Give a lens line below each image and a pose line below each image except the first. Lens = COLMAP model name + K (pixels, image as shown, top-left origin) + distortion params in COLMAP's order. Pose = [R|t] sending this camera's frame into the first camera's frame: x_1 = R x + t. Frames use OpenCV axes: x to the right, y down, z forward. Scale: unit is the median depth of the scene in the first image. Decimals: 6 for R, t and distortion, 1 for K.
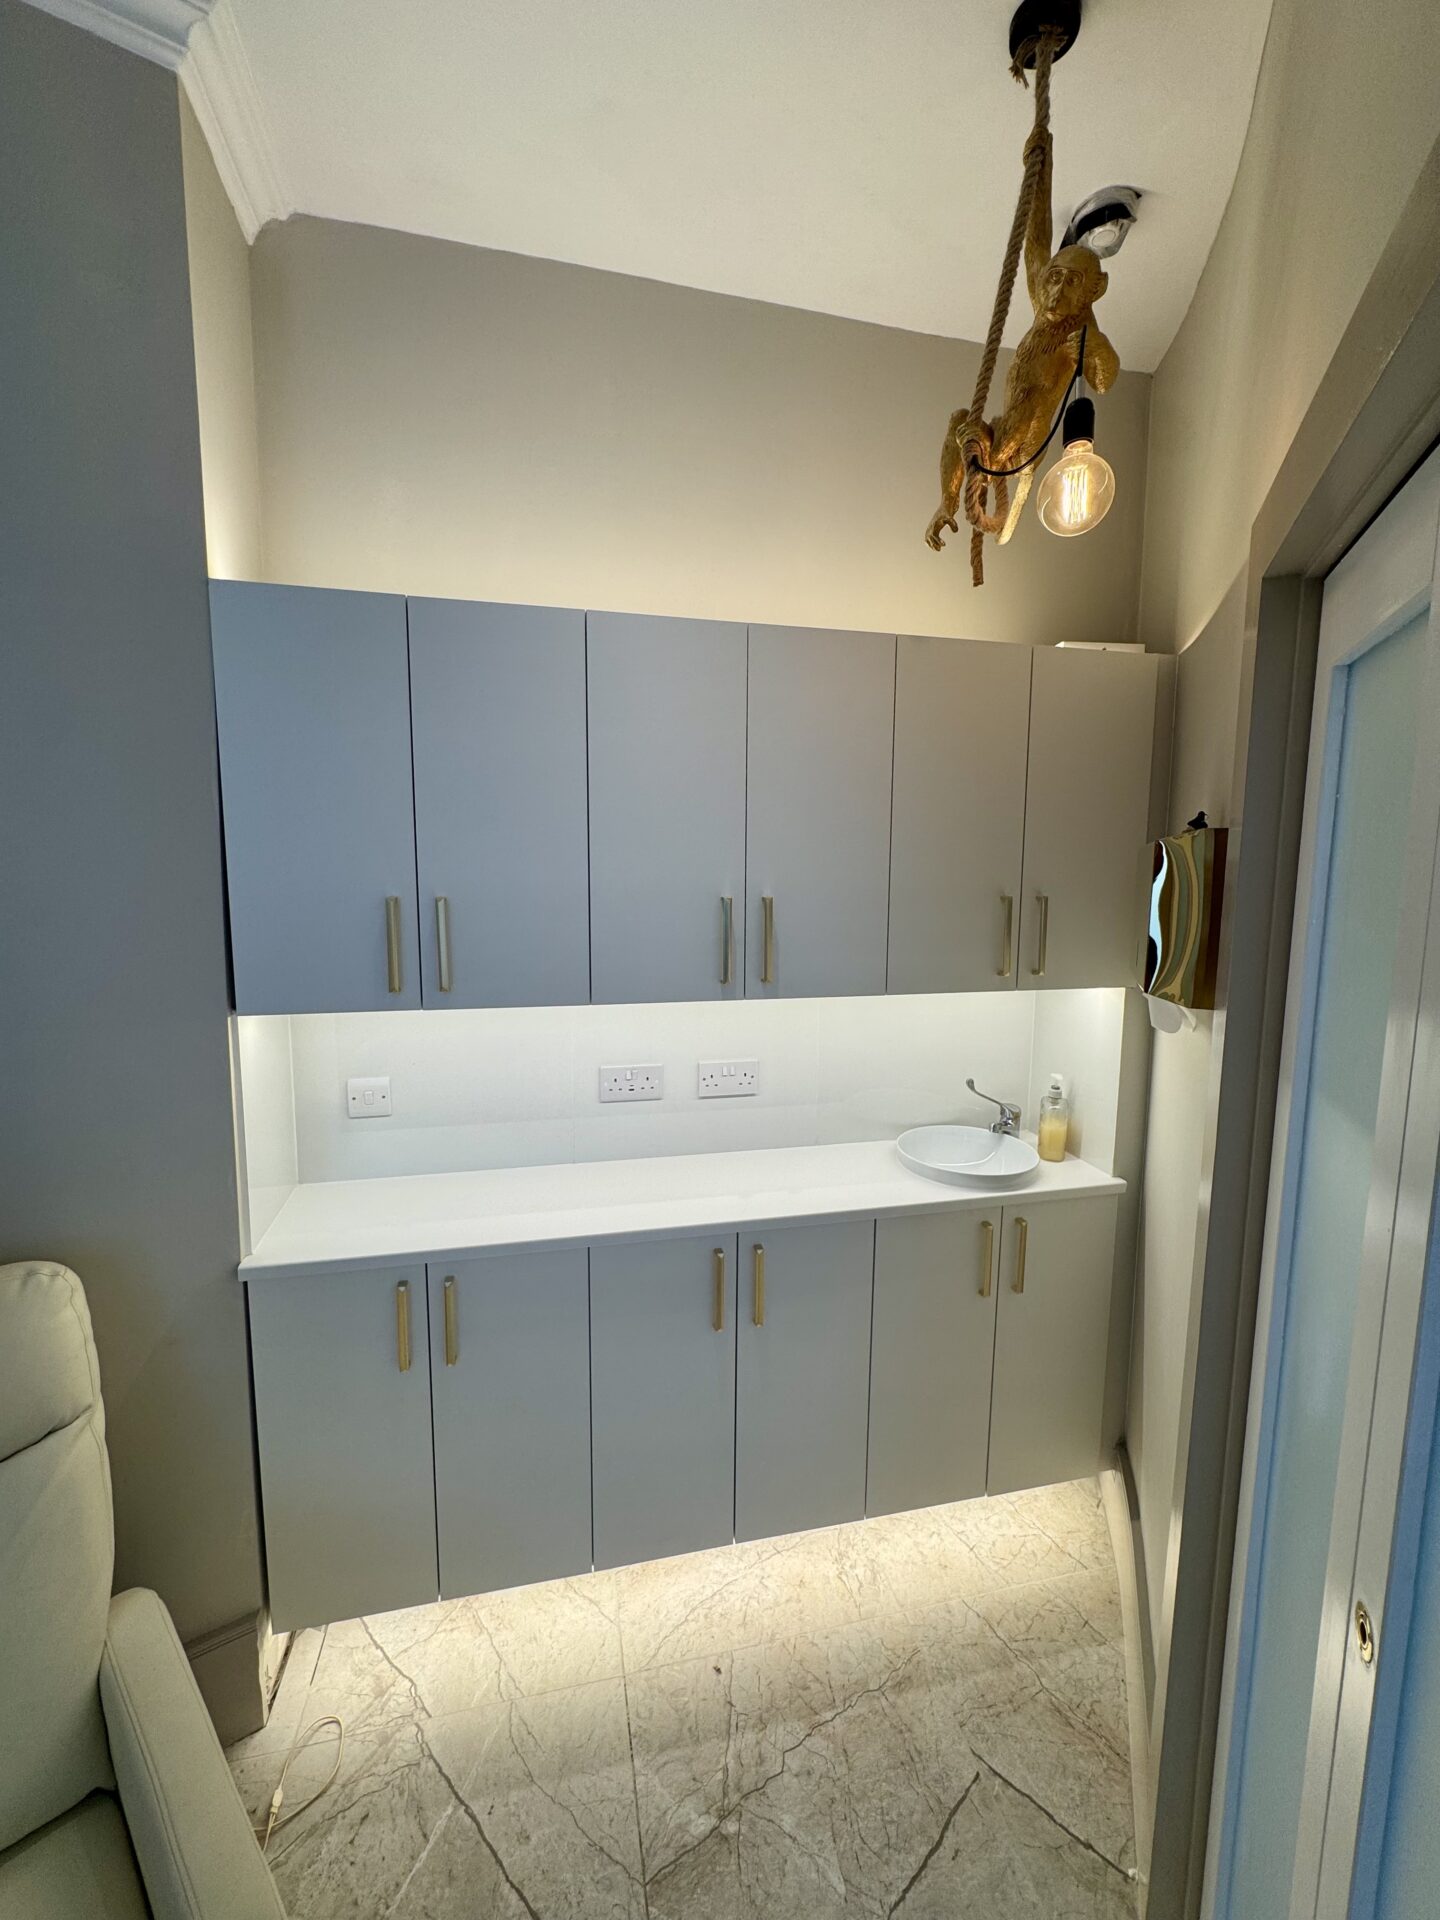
lens RADIAL K [[767.1, 0, 718.0], [0, 767.1, 945.1], [0, 0, 1]] dist [-0.008227, -0.000710]
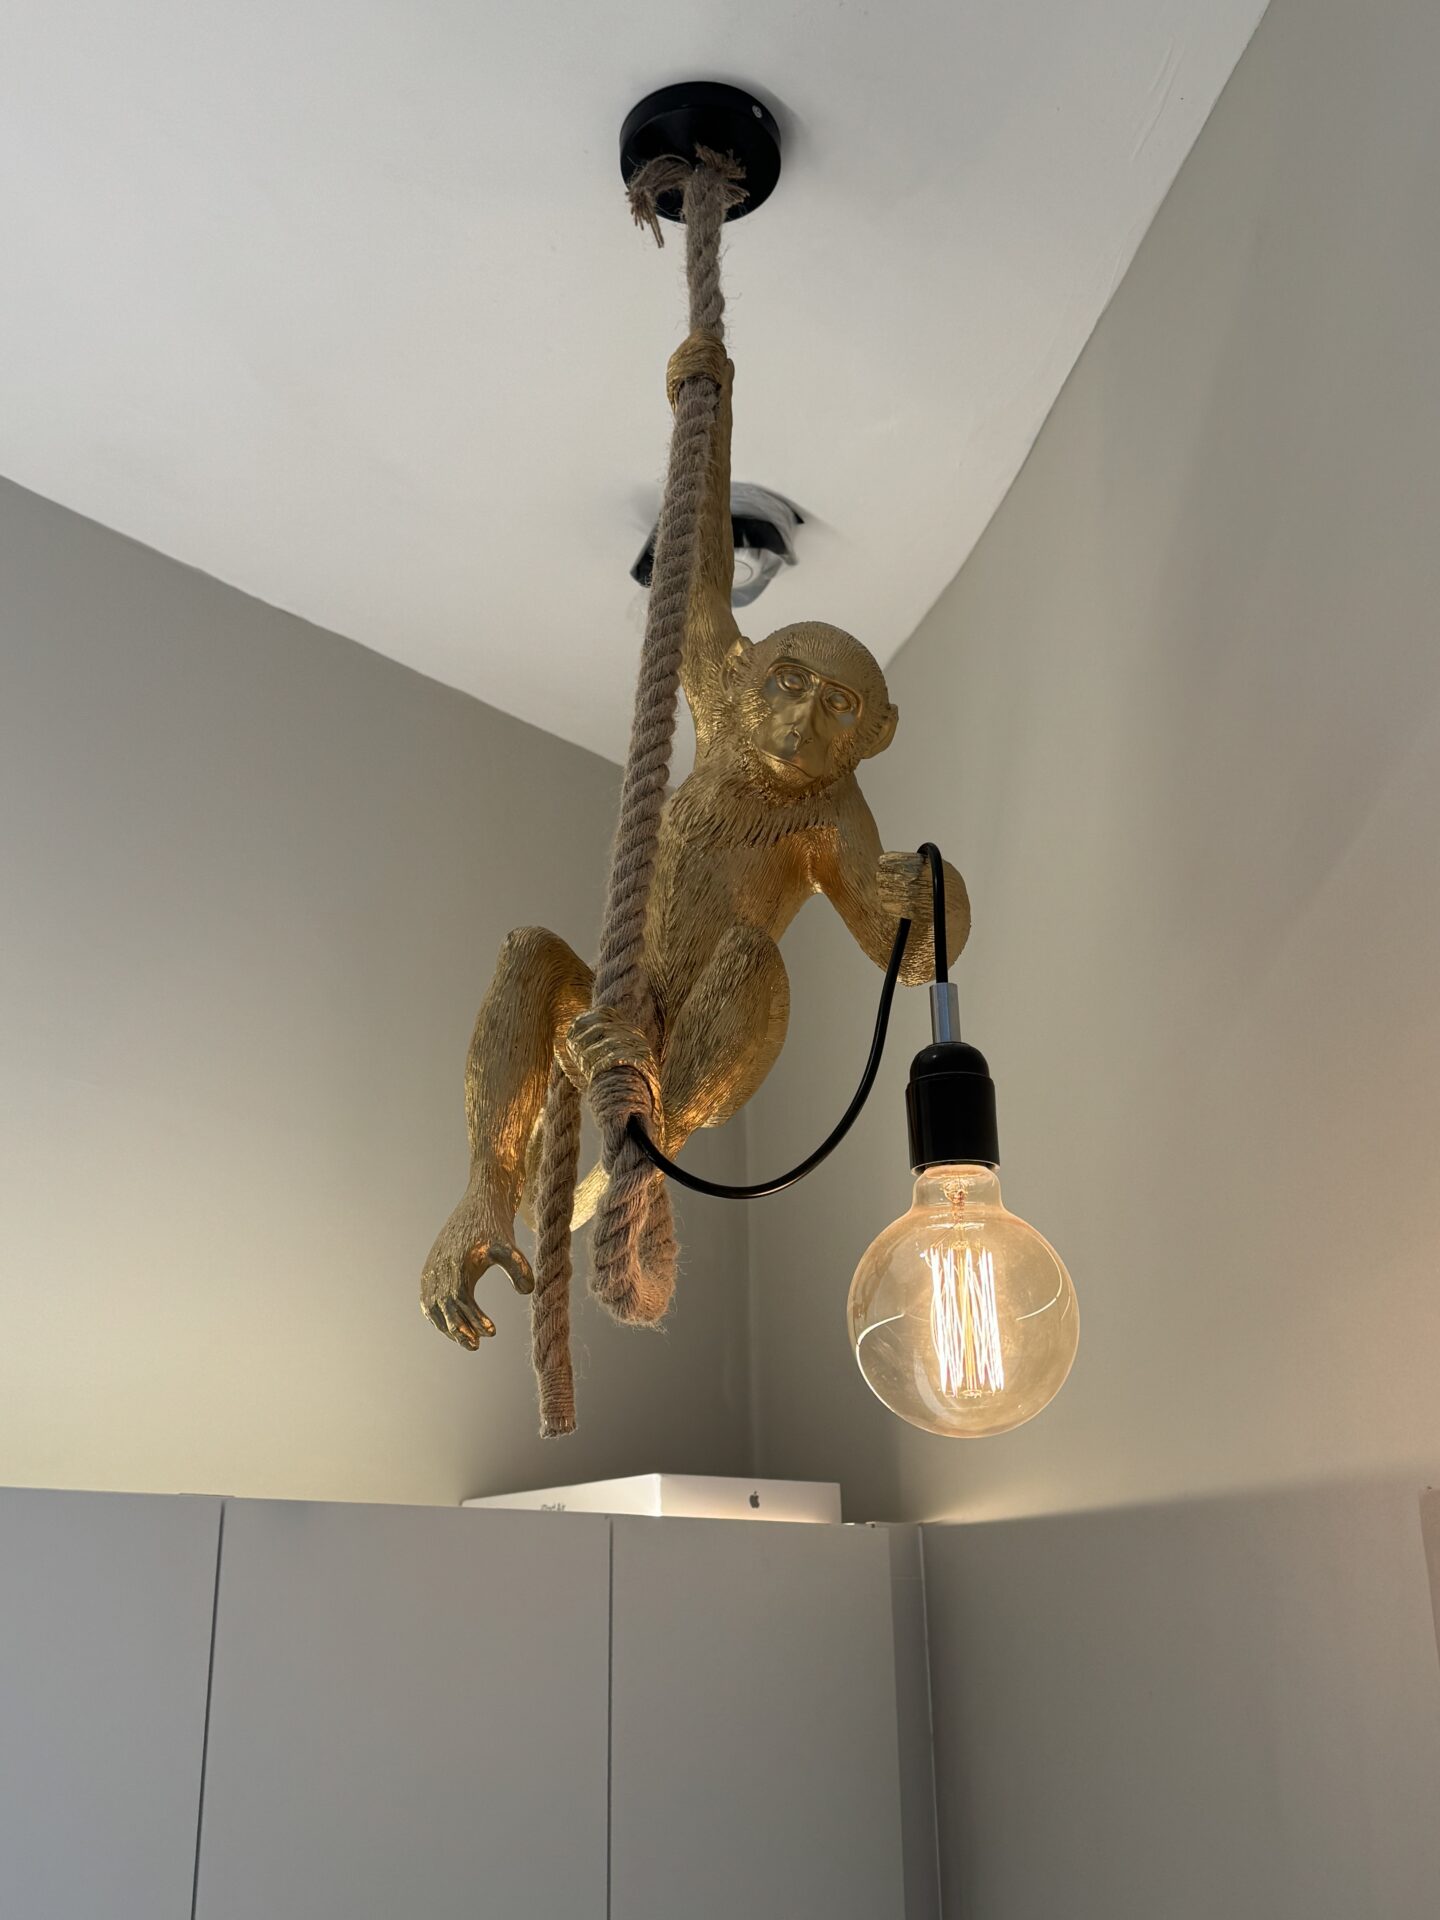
lens RADIAL K [[1891.3, 0, 737.0], [0, 1891.3, 952.6], [0, 0, 1]] dist [0.070207, 0.000000]
pose [[0.809431, 0.184782, 0.557385, -0.062994], [0.079857, 0.905743, -0.416236, -0.364508], [-0.581760, 0.381426, 0.718380, 0.389701]]
